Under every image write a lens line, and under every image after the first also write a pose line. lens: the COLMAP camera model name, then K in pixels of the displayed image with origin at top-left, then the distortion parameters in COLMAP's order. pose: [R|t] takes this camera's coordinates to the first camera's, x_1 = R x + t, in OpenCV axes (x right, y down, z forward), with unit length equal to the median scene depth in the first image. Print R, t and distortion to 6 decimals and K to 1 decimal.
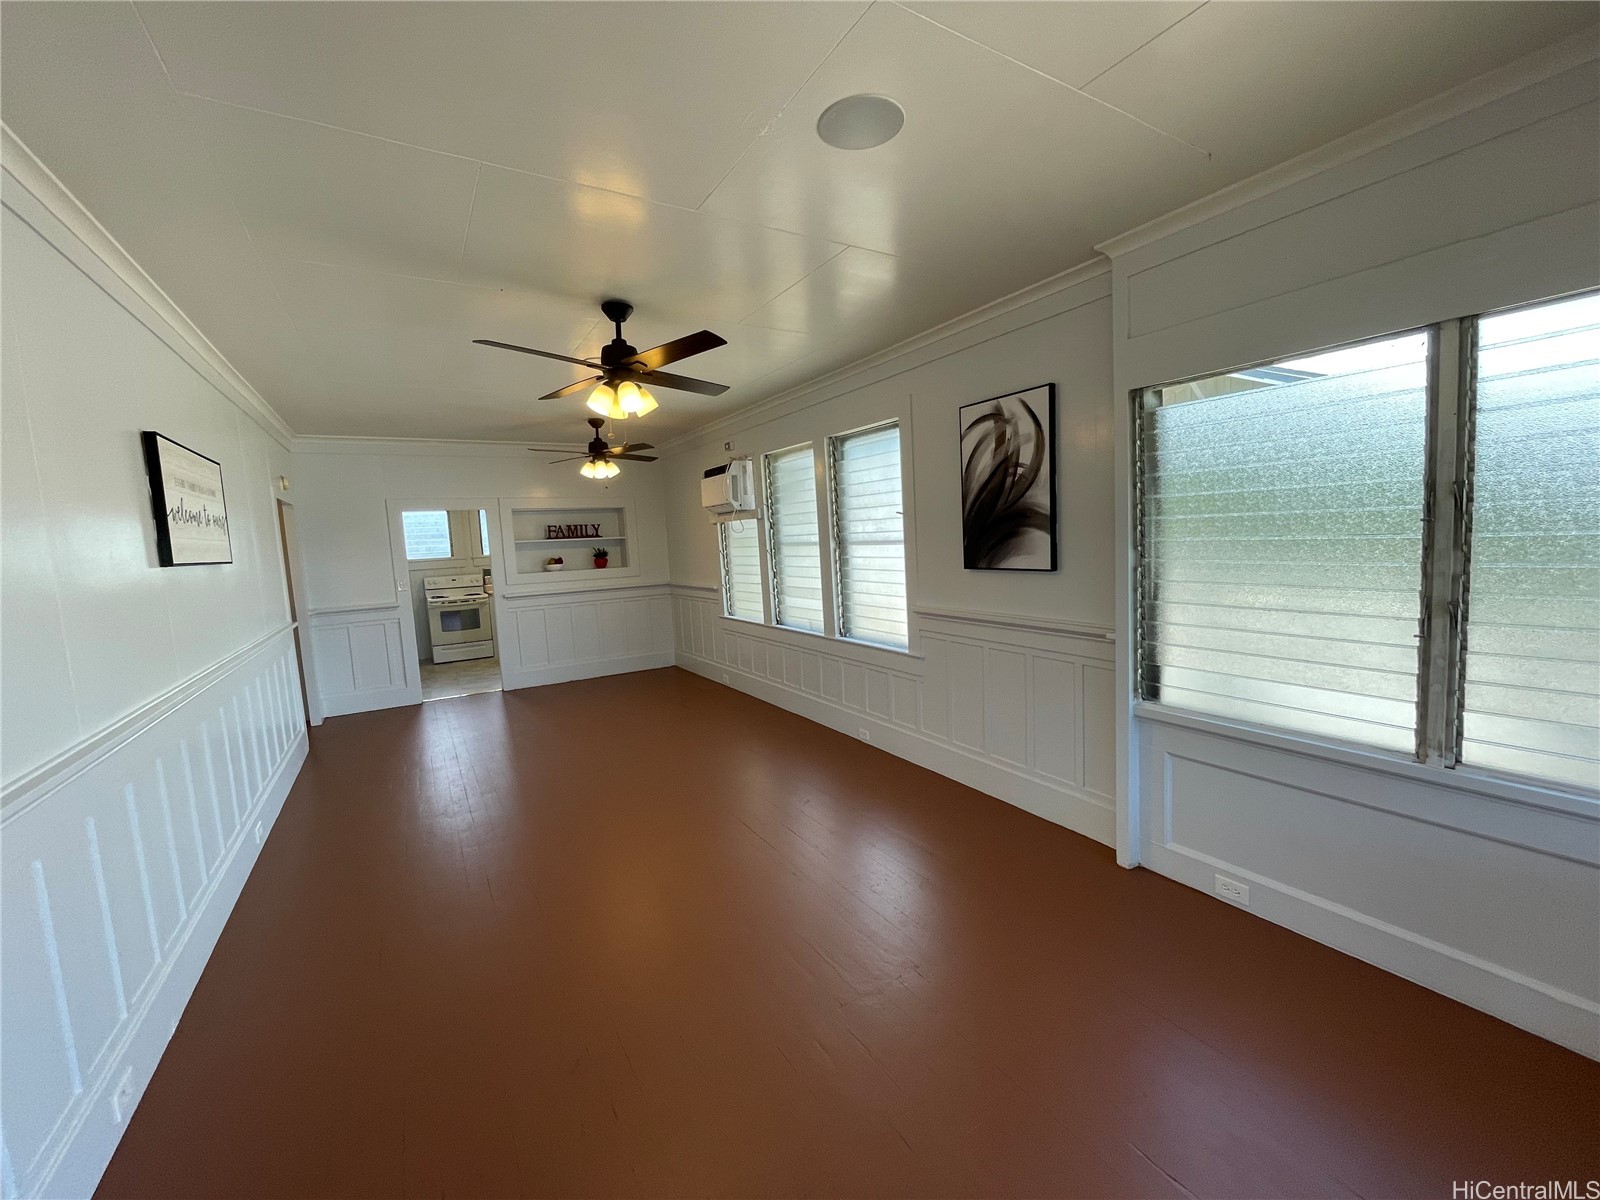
lens RADIAL K [[654.7, 0, 803.1], [0, 654.7, 597.4], [0, 0, 1]] dist [-0.000503, 0.000057]
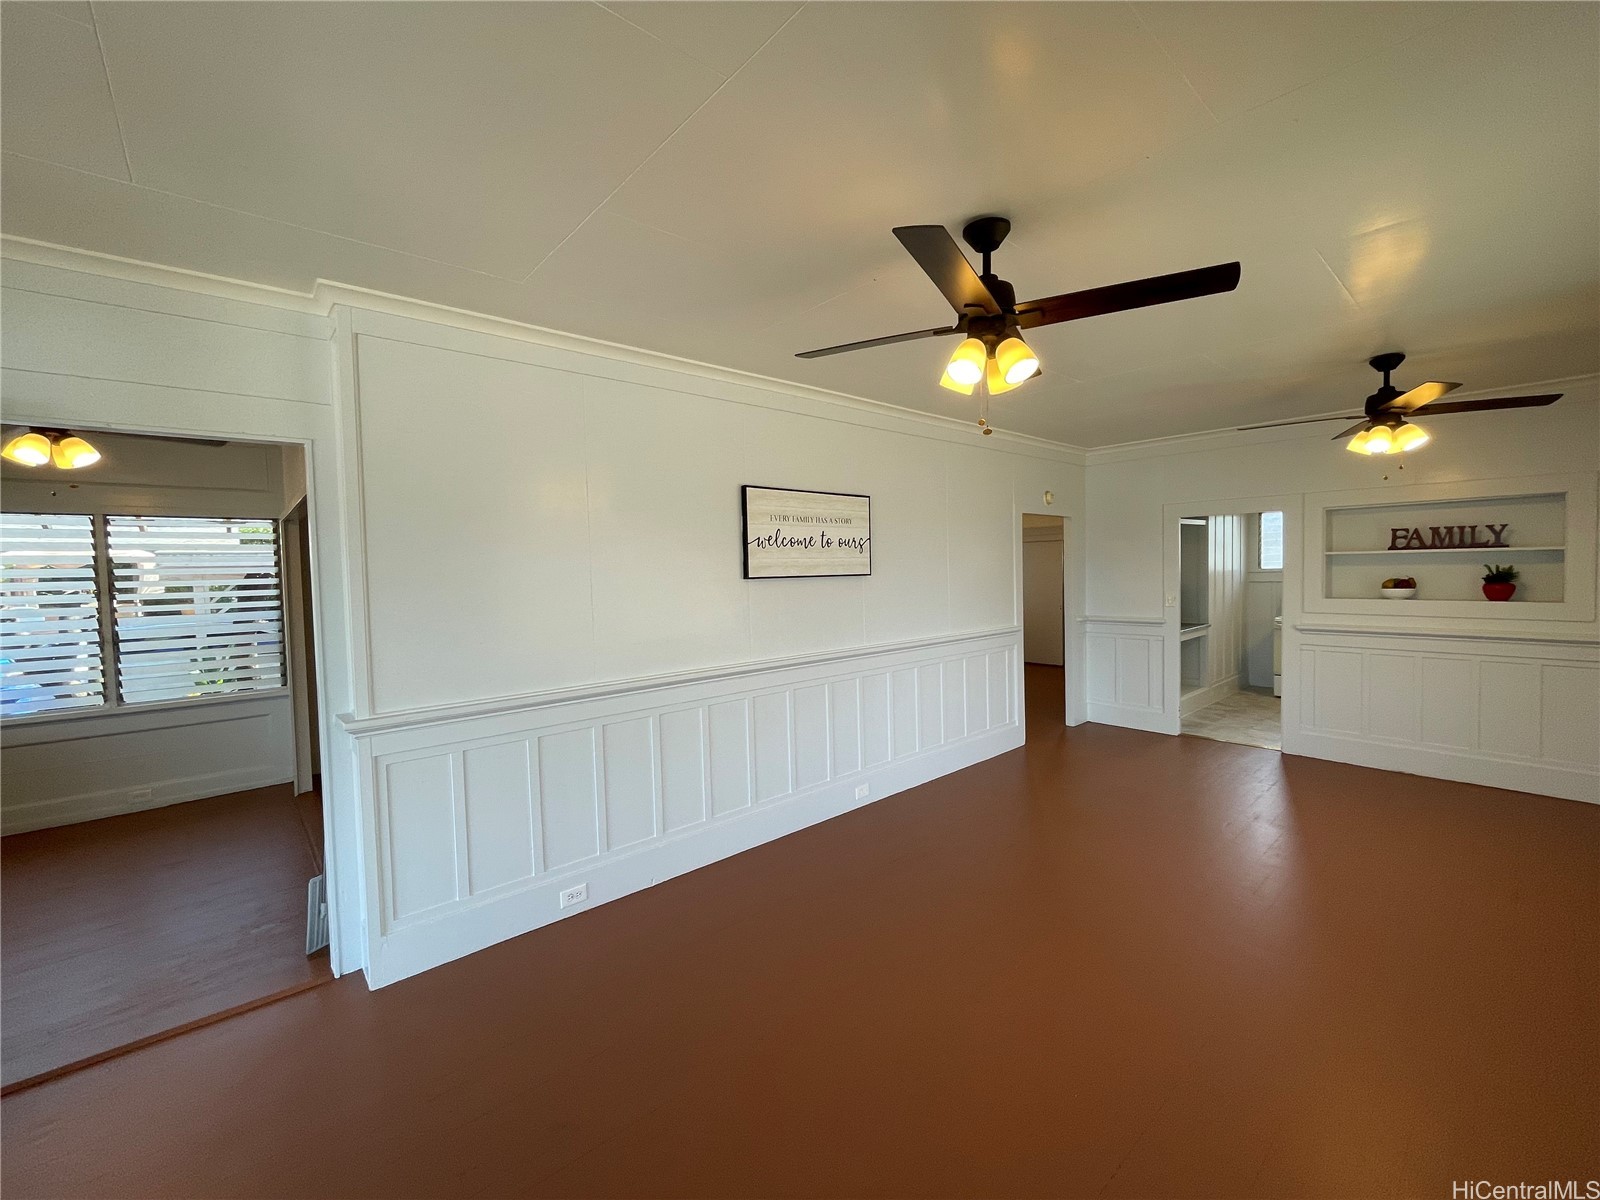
lens RADIAL K [[654.7, 0, 803.1], [0, 654.7, 597.4], [0, 0, 1]] dist [-0.000503, 0.000057]
pose [[0.178626, 0.087043, -0.980059, 0.154473], [-0.079657, 0.994089, 0.073770, -0.042592], [0.980687, 0.064892, 0.184503, 0.300604]]
